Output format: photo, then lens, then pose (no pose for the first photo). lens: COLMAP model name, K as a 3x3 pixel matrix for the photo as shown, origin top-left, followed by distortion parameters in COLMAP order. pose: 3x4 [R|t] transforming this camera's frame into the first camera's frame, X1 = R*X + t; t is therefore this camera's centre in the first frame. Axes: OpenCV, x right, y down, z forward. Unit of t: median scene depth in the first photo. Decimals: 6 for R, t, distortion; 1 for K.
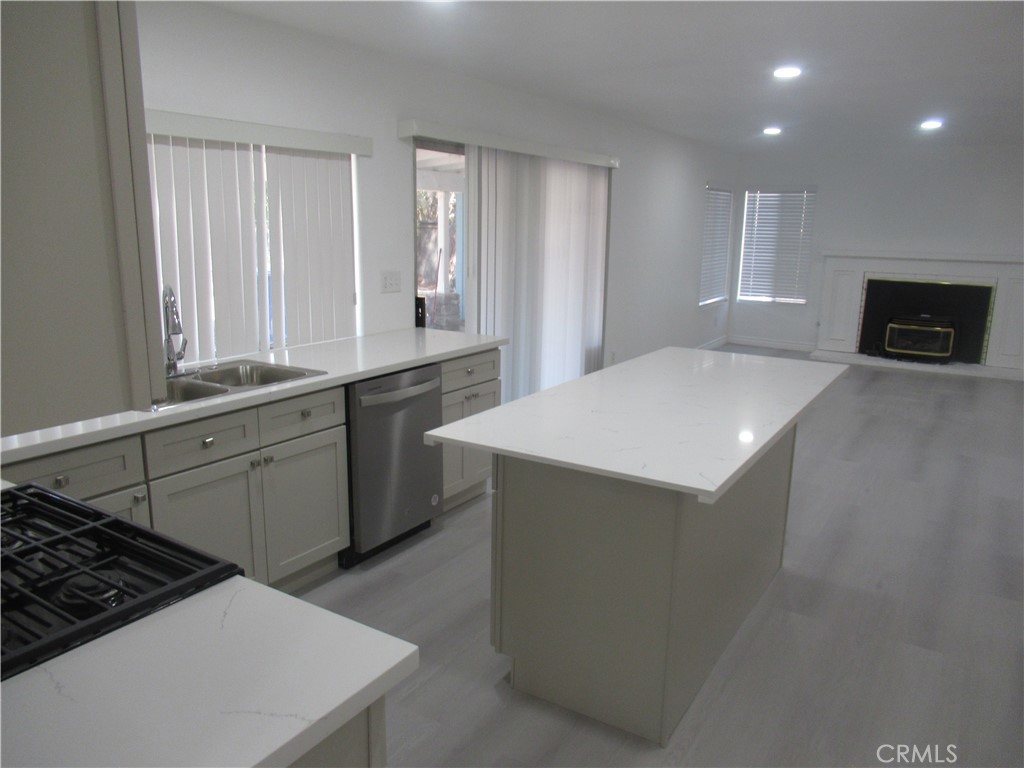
lens RADIAL K [[768.0, 0, 514.4], [0, 768.0, 389.2], [0, 0, 1]] dist [-0.003757, 0.000132]
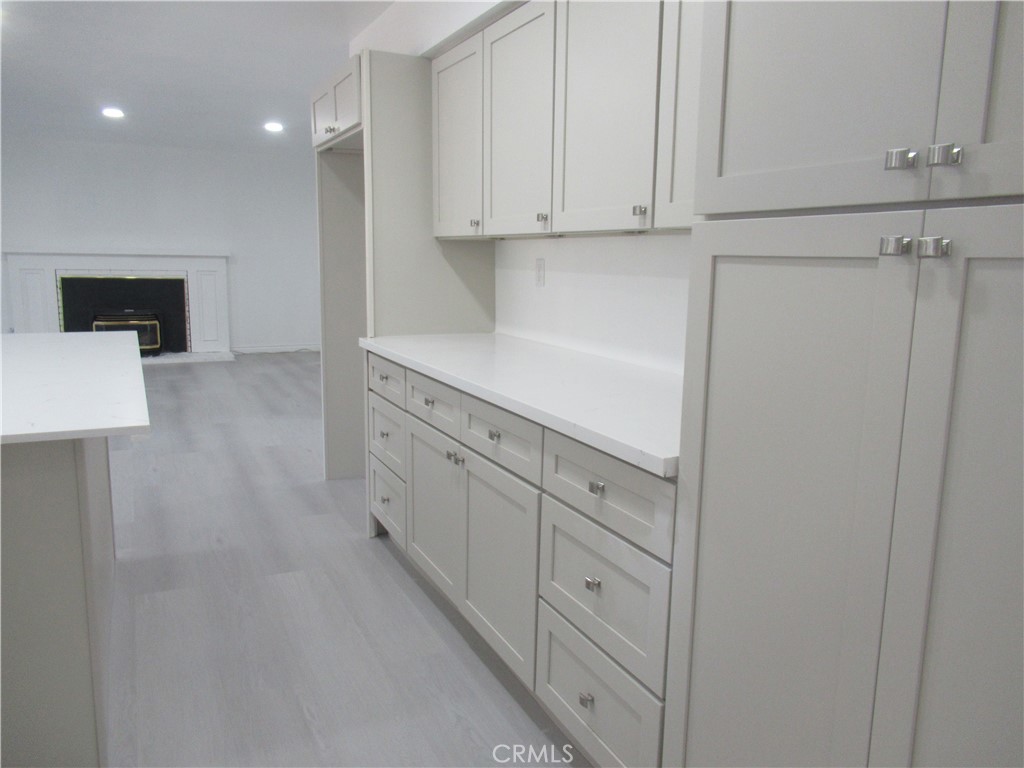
lens RADIAL K [[768.0, 0, 515.5], [0, 768.0, 387.7], [0, 0, 1]] dist [-0.003757, 0.000132]
pose [[0.527866, -0.149358, 0.836092, -0.103987], [0.172424, 0.982762, 0.066700, 0.047686], [-0.831642, 0.108954, 0.544519, 0.088035]]
